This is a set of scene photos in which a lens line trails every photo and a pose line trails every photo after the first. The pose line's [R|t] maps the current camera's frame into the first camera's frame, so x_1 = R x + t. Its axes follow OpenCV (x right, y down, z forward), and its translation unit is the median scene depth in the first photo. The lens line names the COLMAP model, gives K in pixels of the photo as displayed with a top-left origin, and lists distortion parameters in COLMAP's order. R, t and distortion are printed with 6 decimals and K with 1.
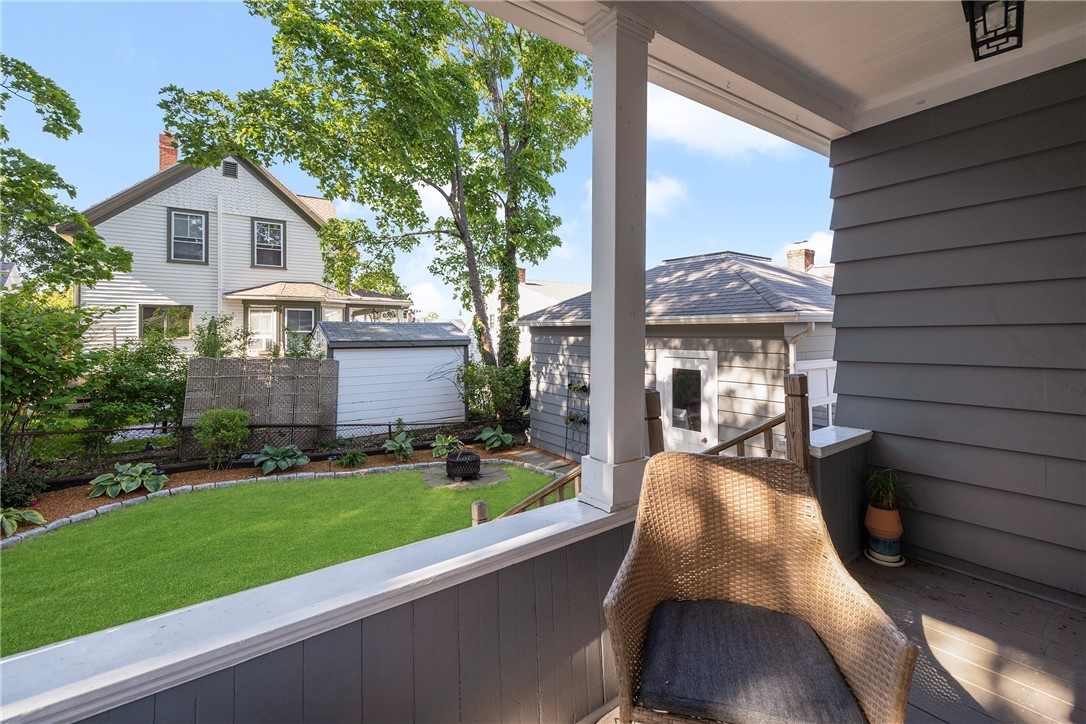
lens RADIAL K [[469.3, 0, 538.6], [0, 469.3, 335.2], [0, 0, 1]] dist [0.001424, -0.000016]
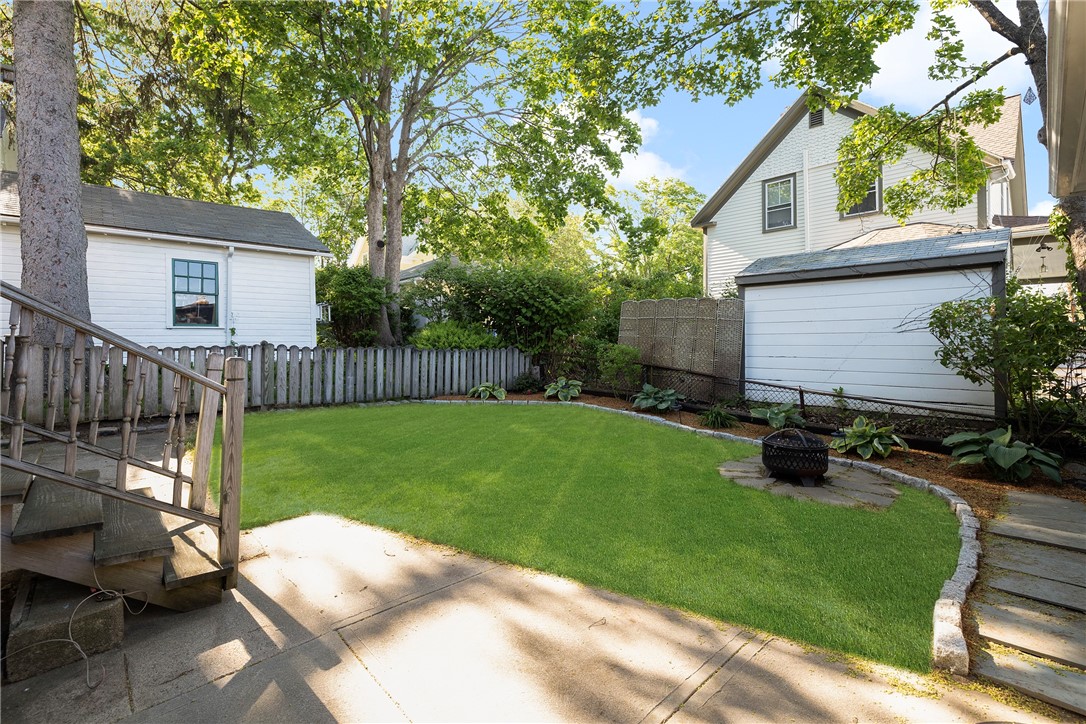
lens RADIAL K [[478.7, 0, 521.5], [0, 478.7, 332.8], [0, 0, 1]] dist [0.000411, -0.000141]
pose [[0.124287, -0.006375, -0.992226, 0.323764], [0.005623, 0.999968, -0.005721, 0.110432], [0.992230, -0.004869, 0.124319, 0.517581]]
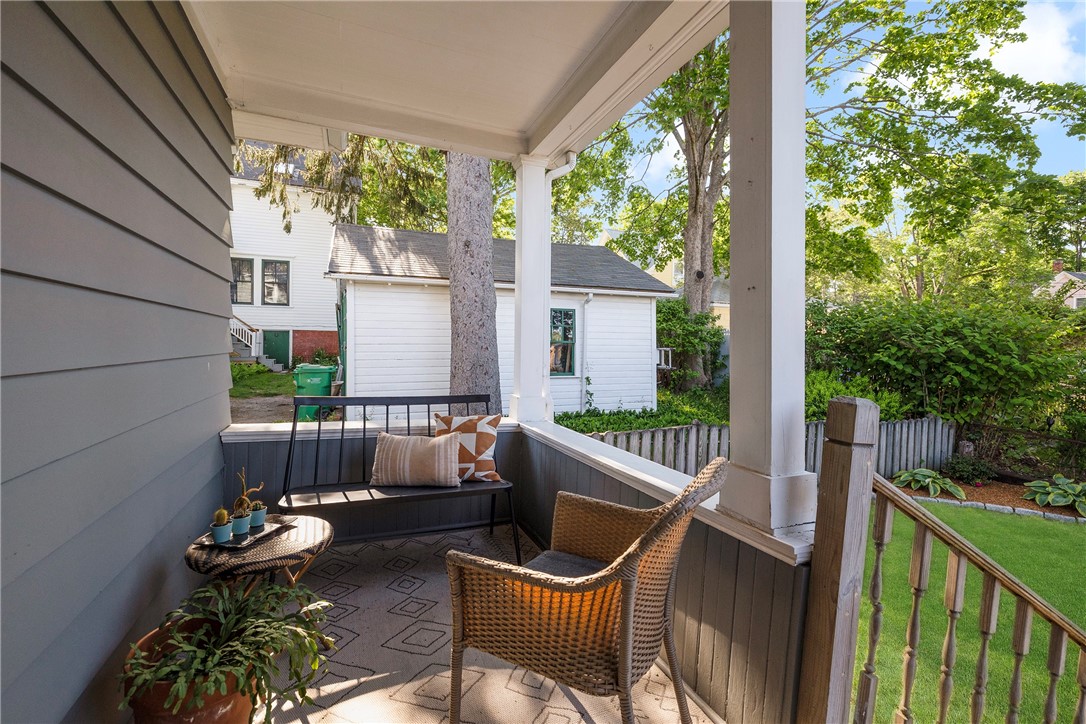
lens RADIAL K [[469.3, 0, 538.6], [0, 469.3, 335.2], [0, 0, 1]] dist [0.001424, -0.000016]
pose [[-0.231296, -0.005959, -0.972865, 0.188606], [-0.011780, 0.999925, -0.003324, 0.006309], [0.972812, 0.010691, -0.231349, 0.144229]]
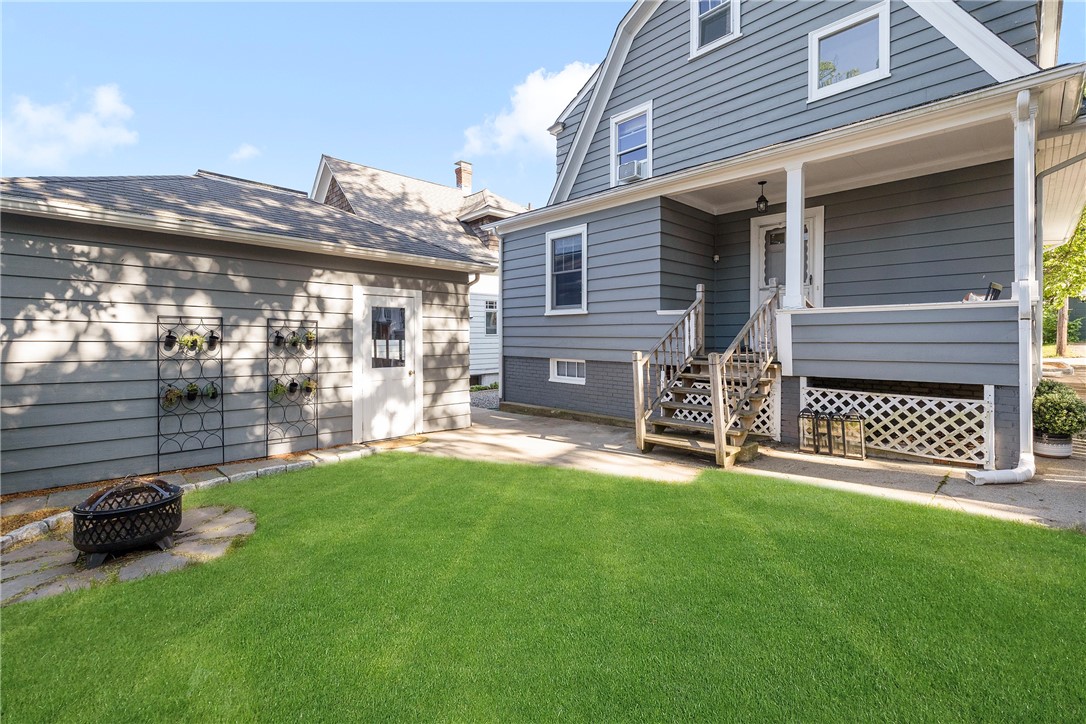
lens RADIAL K [[469.3, 0, 538.6], [0, 469.3, 335.2], [0, 0, 1]] dist [0.001424, -0.000016]
pose [[-0.155282, -0.001685, 0.987869, -0.541303], [-0.009824, 0.999952, 0.000161, 0.094345], [-0.987821, -0.009680, -0.155291, 0.629345]]
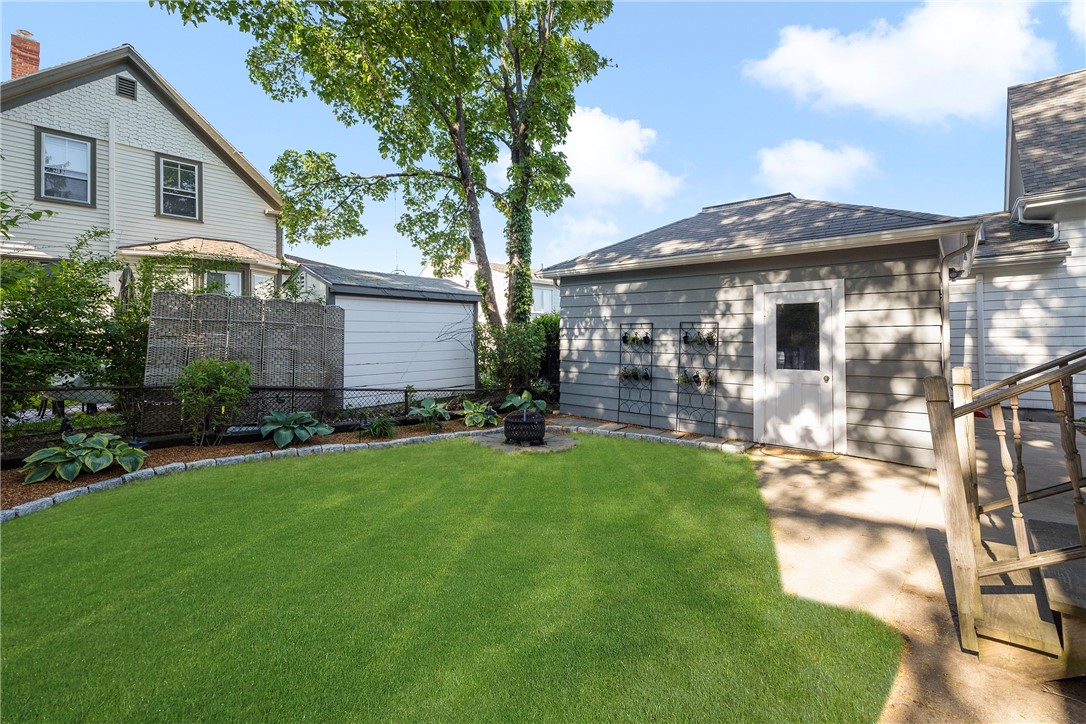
lens RADIAL K [[470.3, 0, 524.4], [0, 470.3, 340.5], [0, 0, 1]] dist [-0.000801, -0.000215]
pose [[0.977995, -0.001992, 0.208618, -0.290420], [0.000677, 0.999979, 0.006374, 0.100928], [-0.208626, -0.006093, 0.977977, 0.164500]]
